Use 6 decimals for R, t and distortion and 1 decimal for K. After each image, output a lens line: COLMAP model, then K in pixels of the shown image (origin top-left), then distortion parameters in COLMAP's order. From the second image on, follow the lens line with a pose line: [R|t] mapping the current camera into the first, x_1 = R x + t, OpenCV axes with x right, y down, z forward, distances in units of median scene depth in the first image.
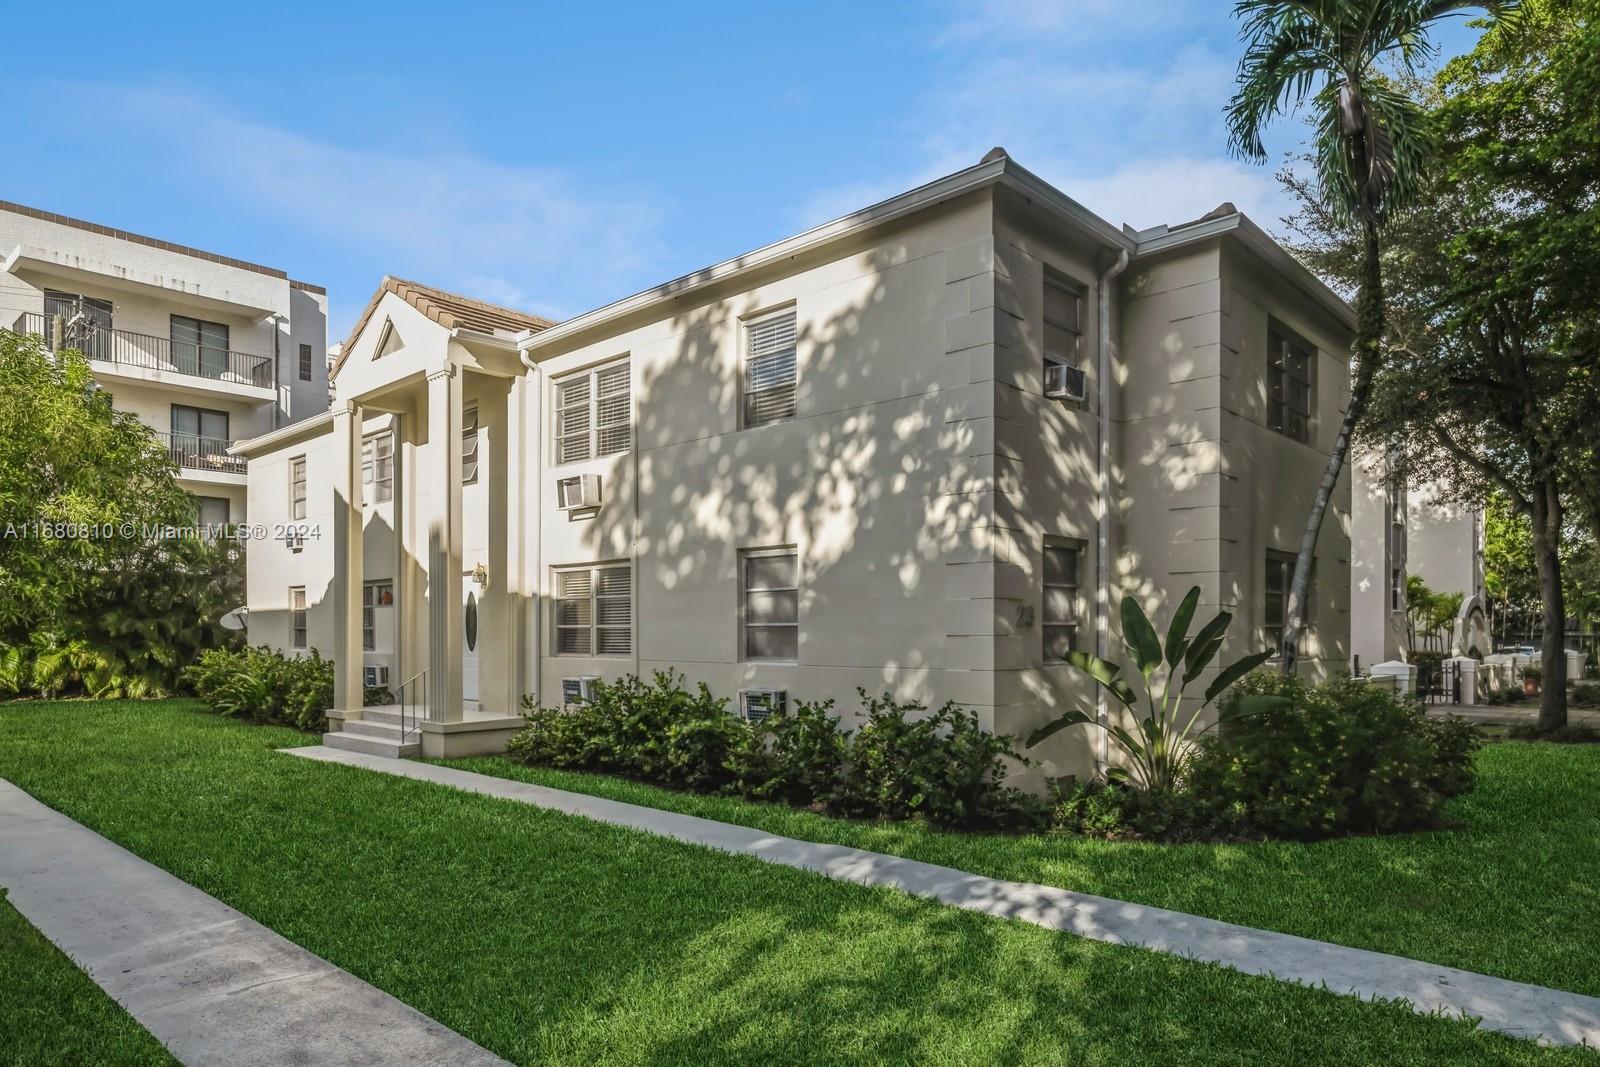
lens RADIAL K [[988.8, 0, 813.3], [0, 988.8, 631.5], [0, 0, 1]] dist [-0.002013, -0.003782]
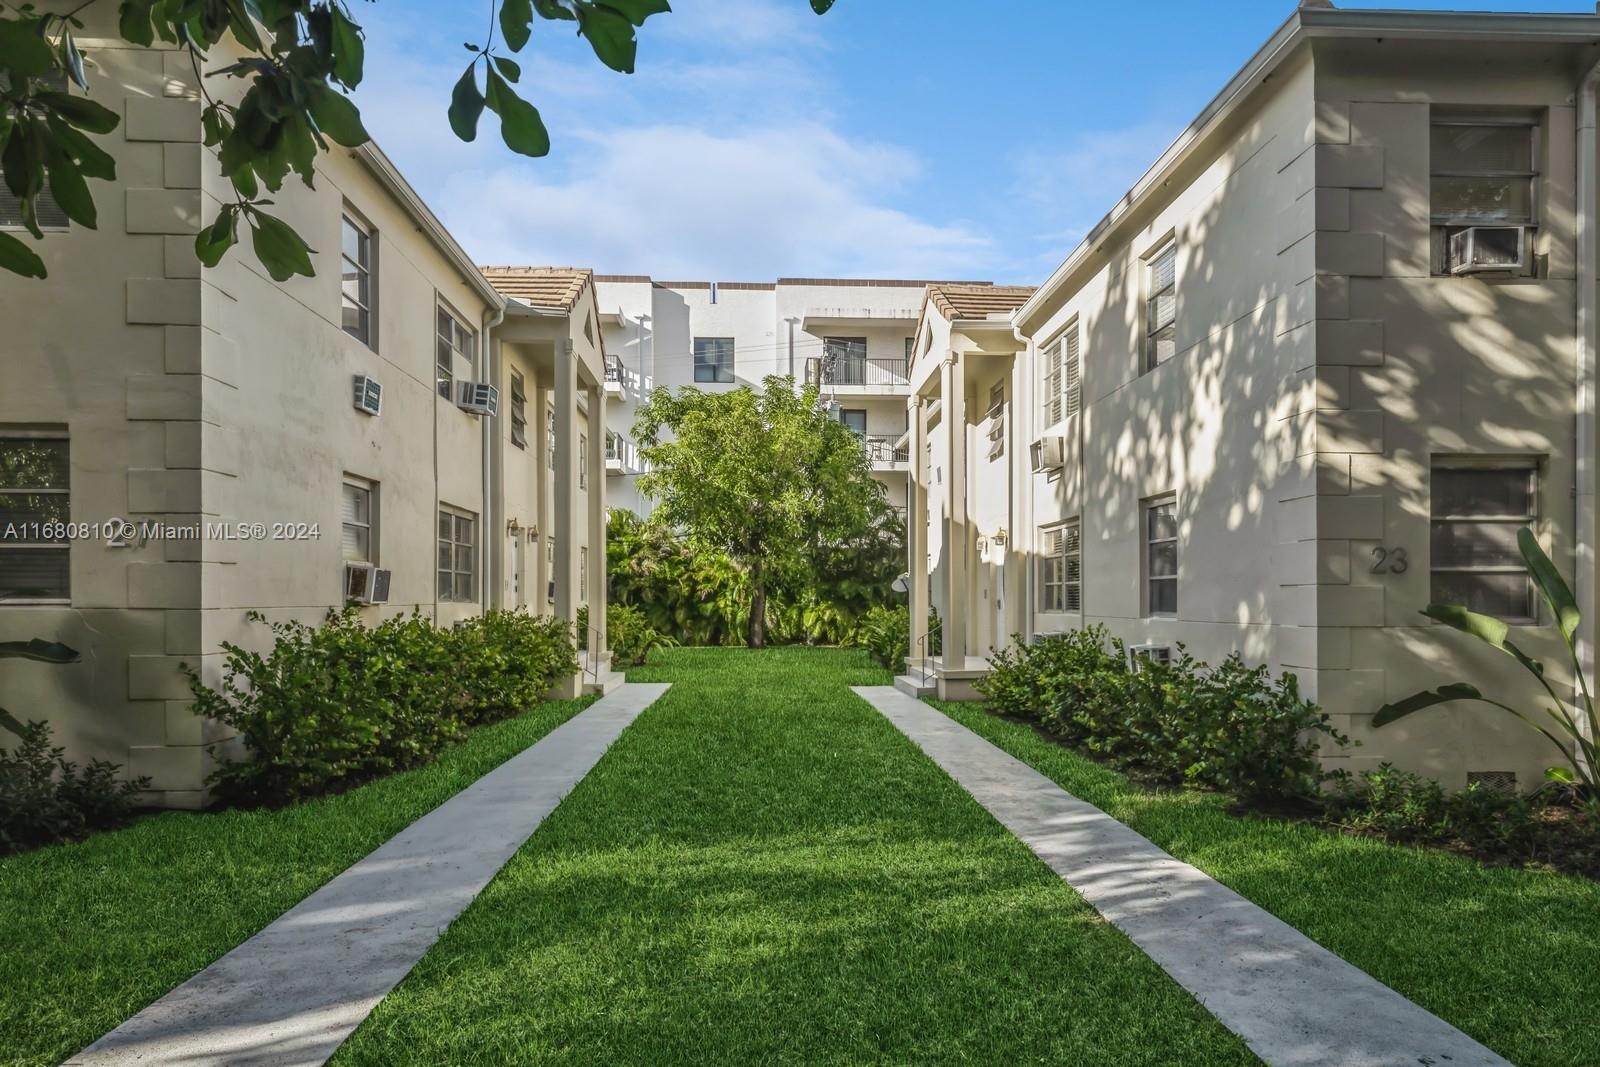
lens RADIAL K [[988.8, 0, 782.9], [0, 988.8, 588.8], [0, 0, 1]] dist [-0.002013, -0.003782]
pose [[0.698154, -0.002545, -0.715943, 0.306512], [-0.007057, 0.999921, -0.010436, 0.013280], [0.715913, 0.012338, 0.698081, 0.071495]]
